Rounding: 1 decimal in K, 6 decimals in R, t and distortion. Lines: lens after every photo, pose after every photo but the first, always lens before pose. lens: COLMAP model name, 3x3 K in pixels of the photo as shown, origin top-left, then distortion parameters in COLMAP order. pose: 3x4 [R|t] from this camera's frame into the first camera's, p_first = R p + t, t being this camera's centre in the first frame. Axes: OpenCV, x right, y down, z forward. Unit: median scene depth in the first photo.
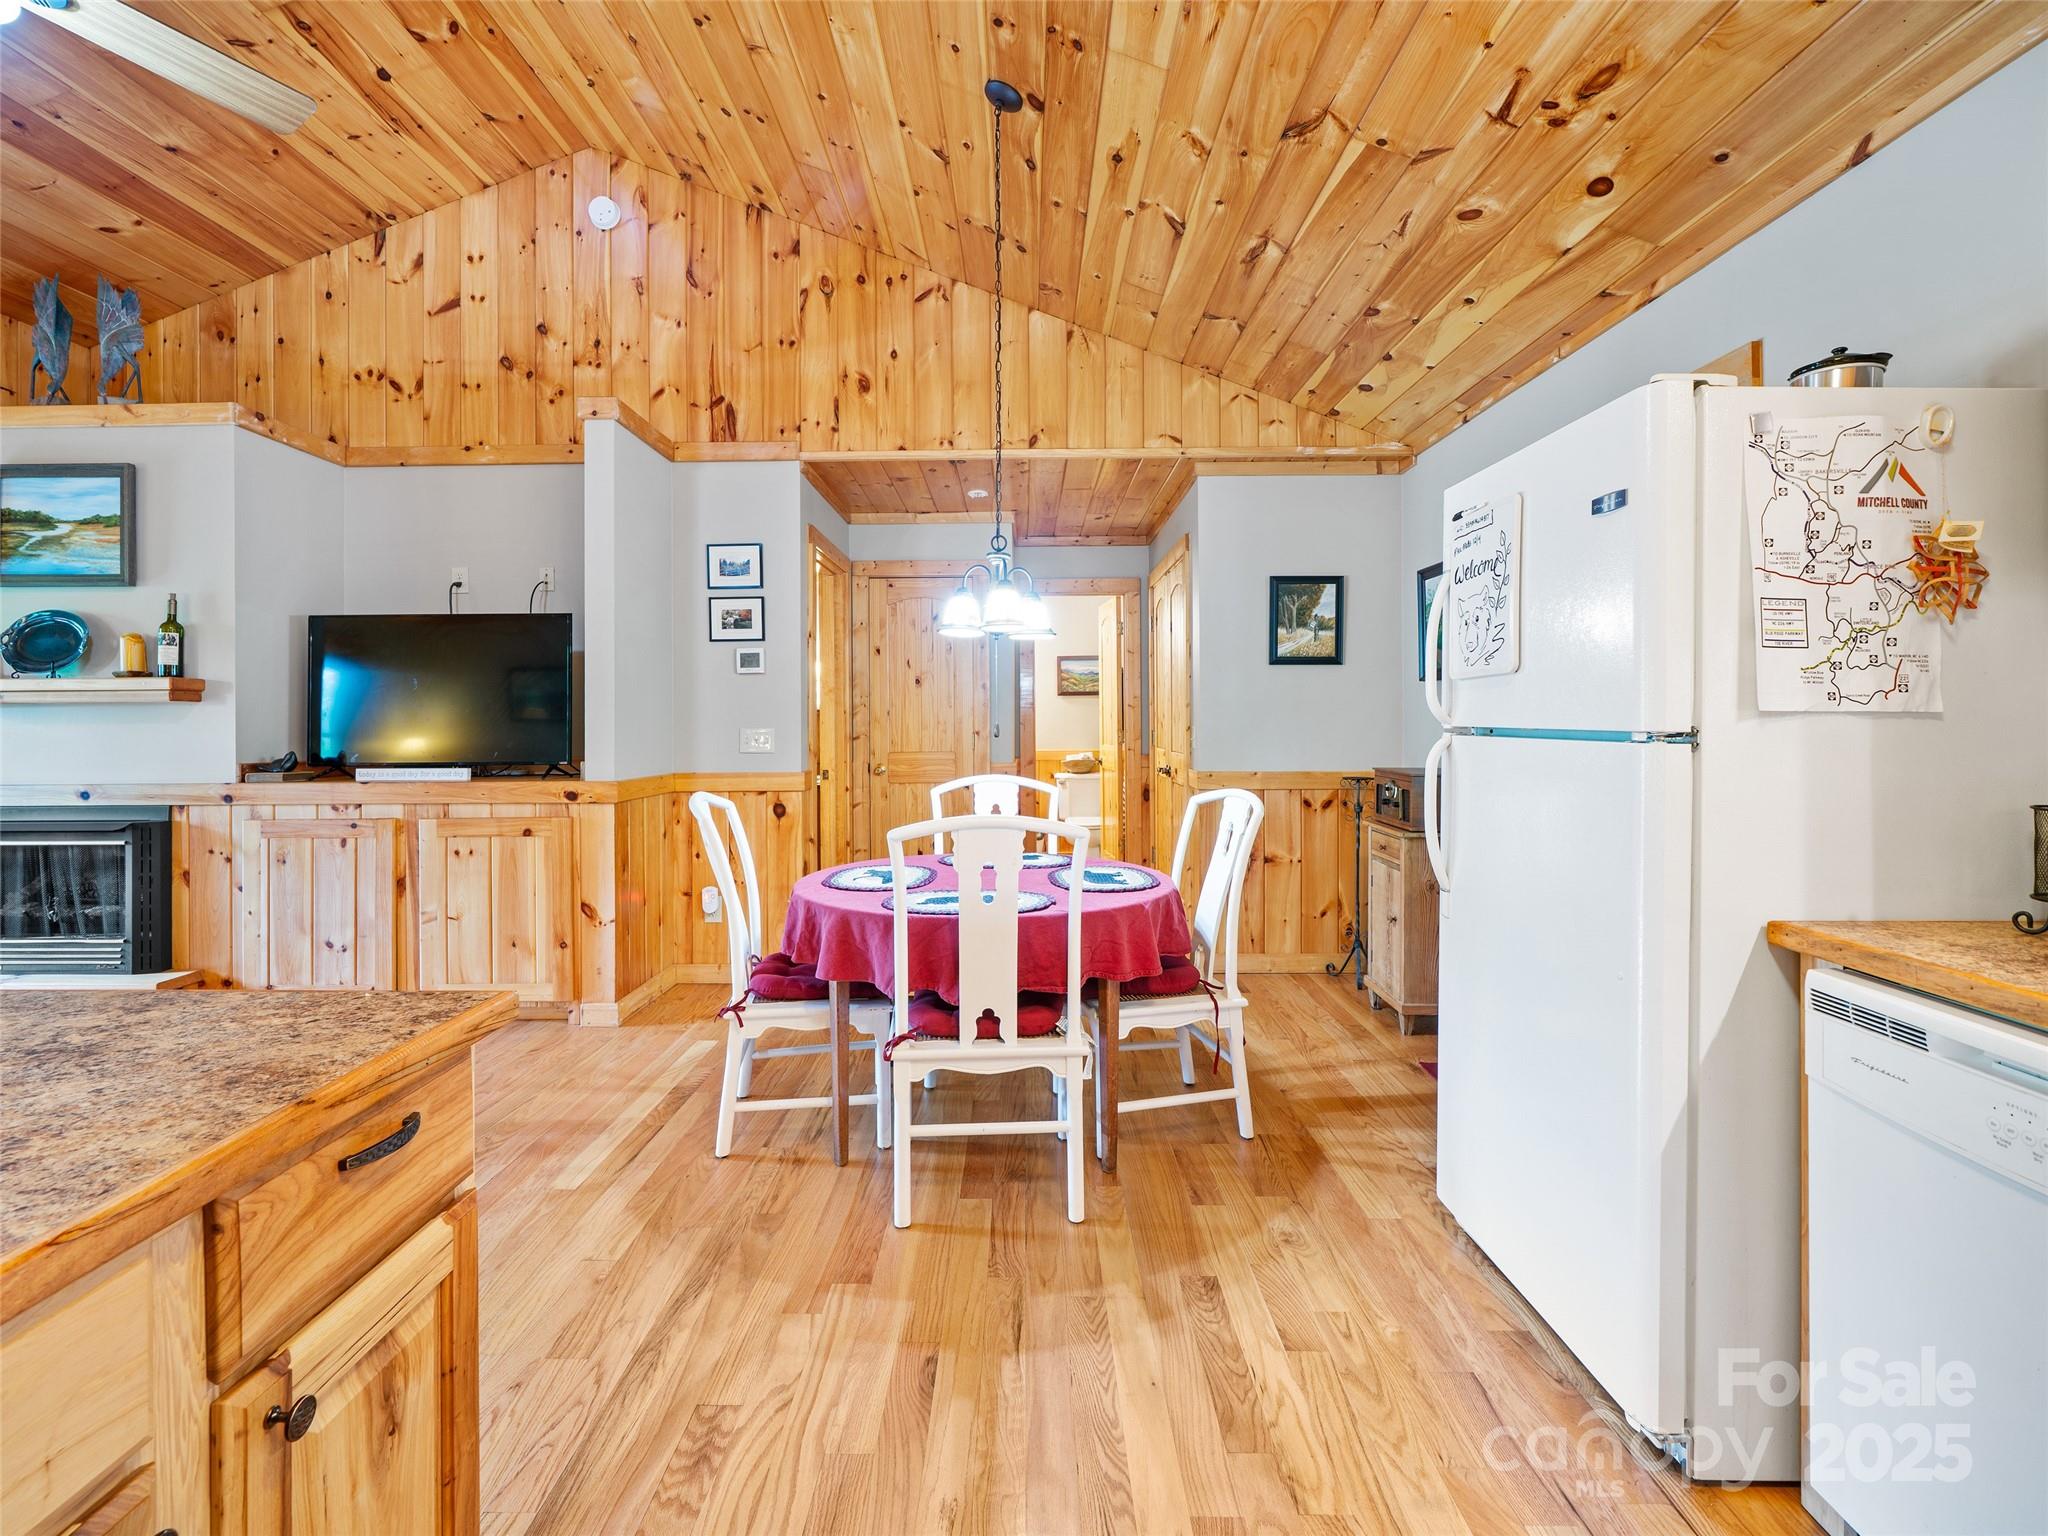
lens RADIAL K [[887.3, 0, 1017.1], [0, 887.3, 714.7], [0, 0, 1]] dist [0.000973, -0.001182]
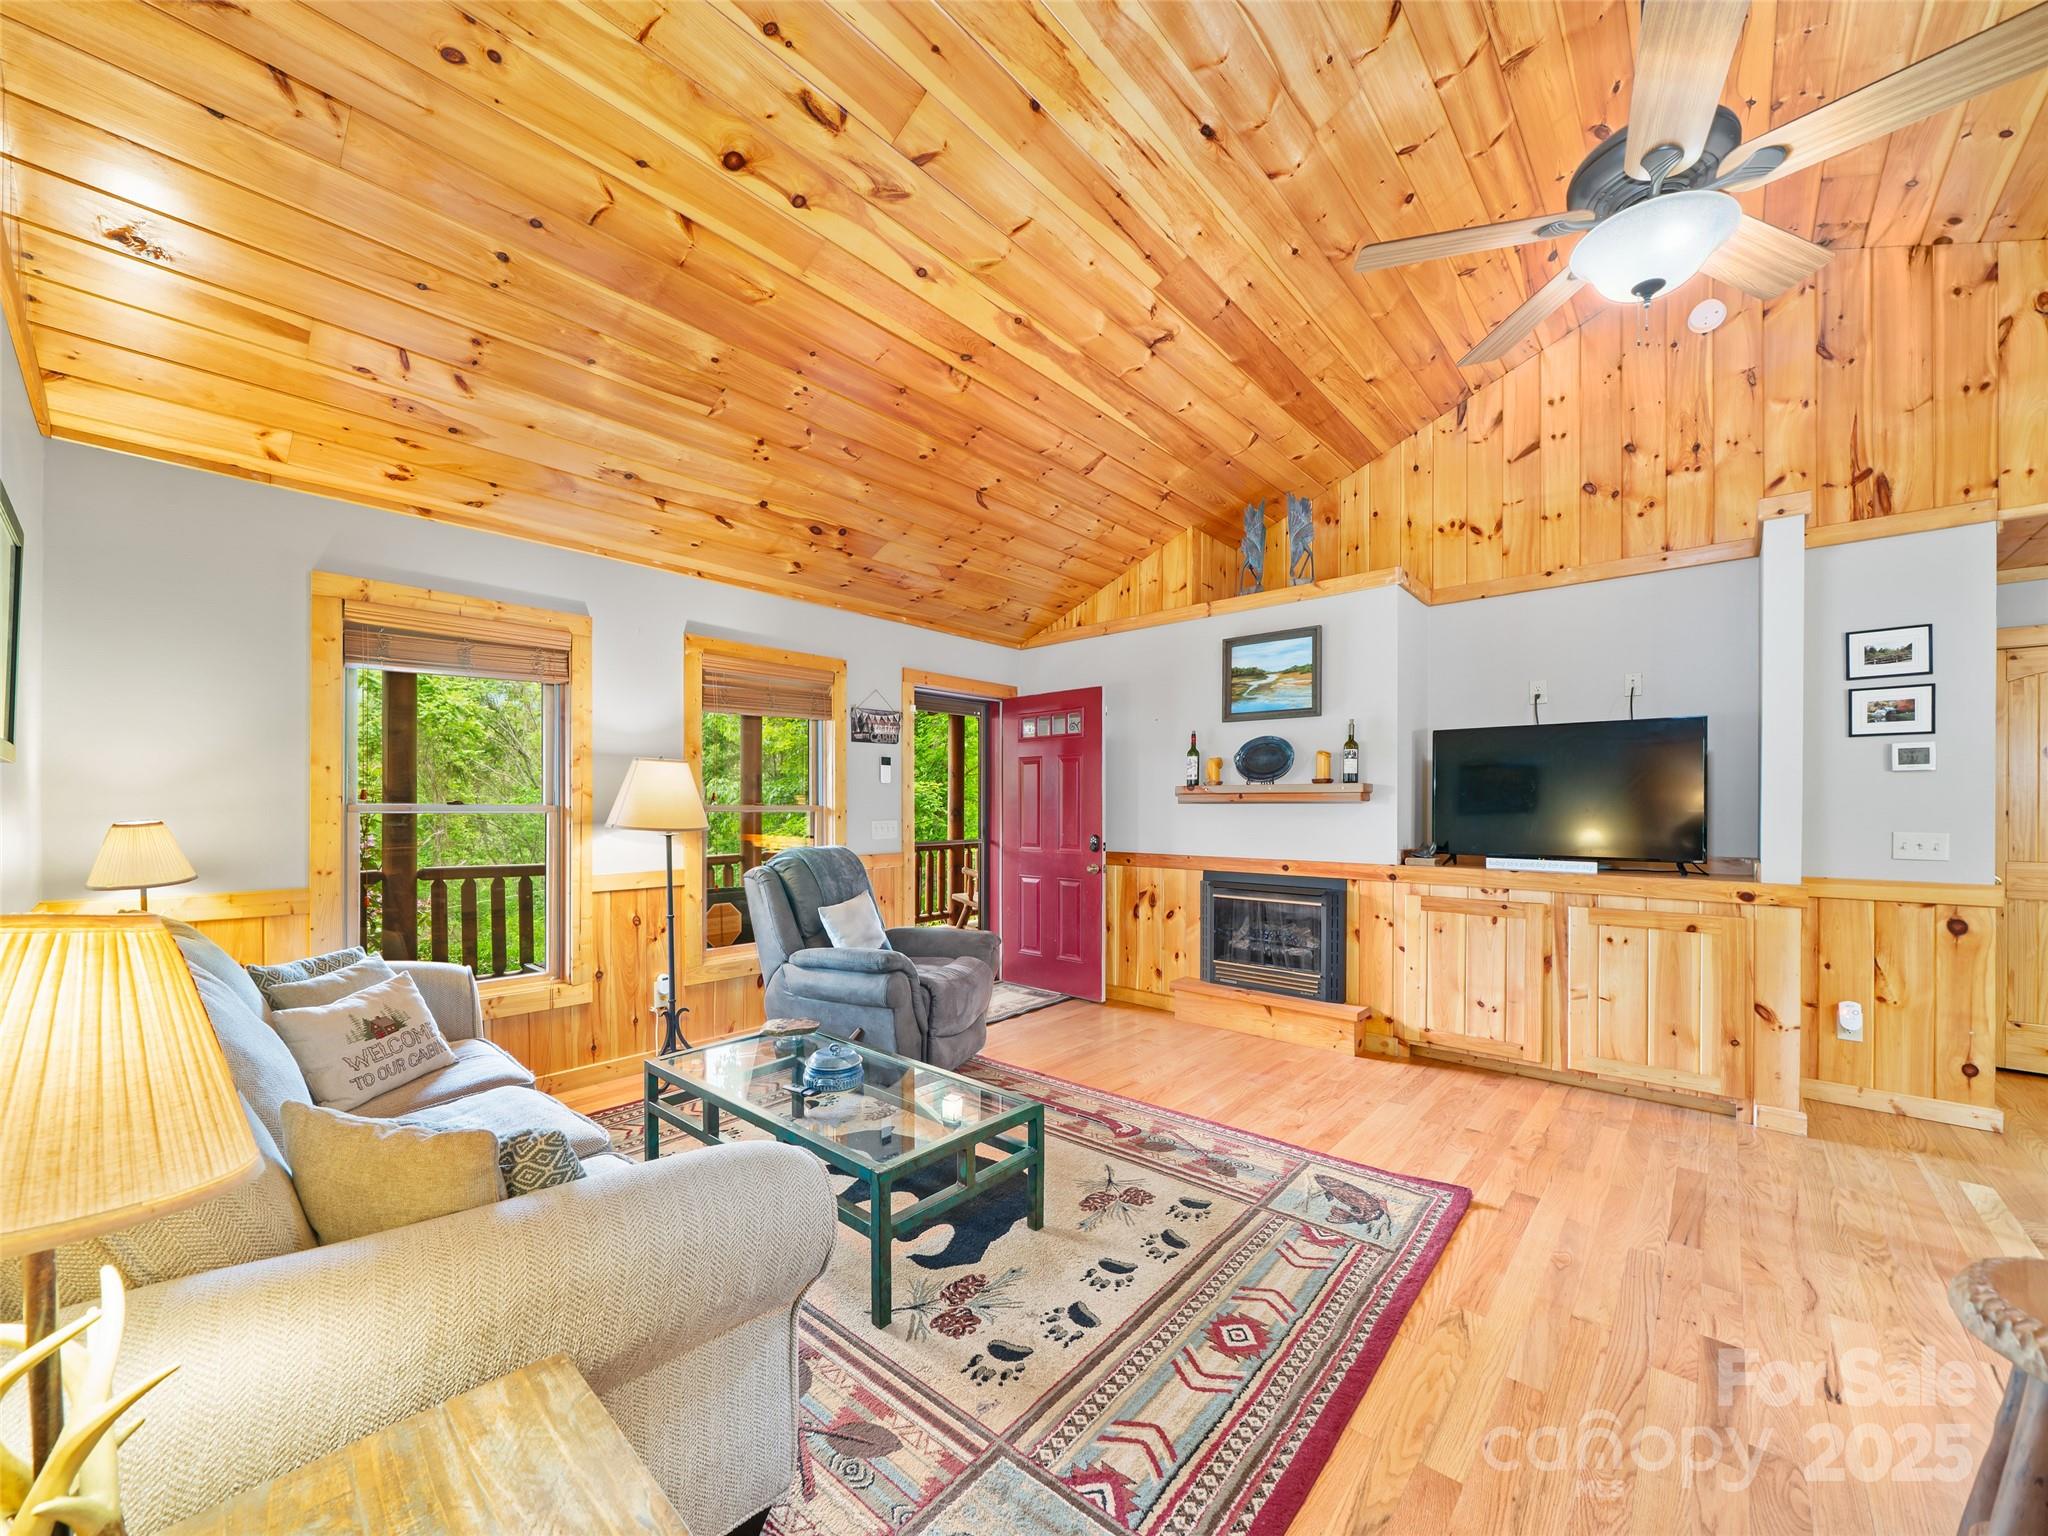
lens RADIAL K [[807.6, 0, 1048.1], [0, 807.6, 807.3], [0, 0, 1]] dist [-0.010778, 0.001016]
pose [[0.760196, 0.010906, -0.649602, -0.439238], [-0.005809, 0.999933, 0.009989, -0.012745], [0.649668, -0.003820, 0.760209, -0.177855]]
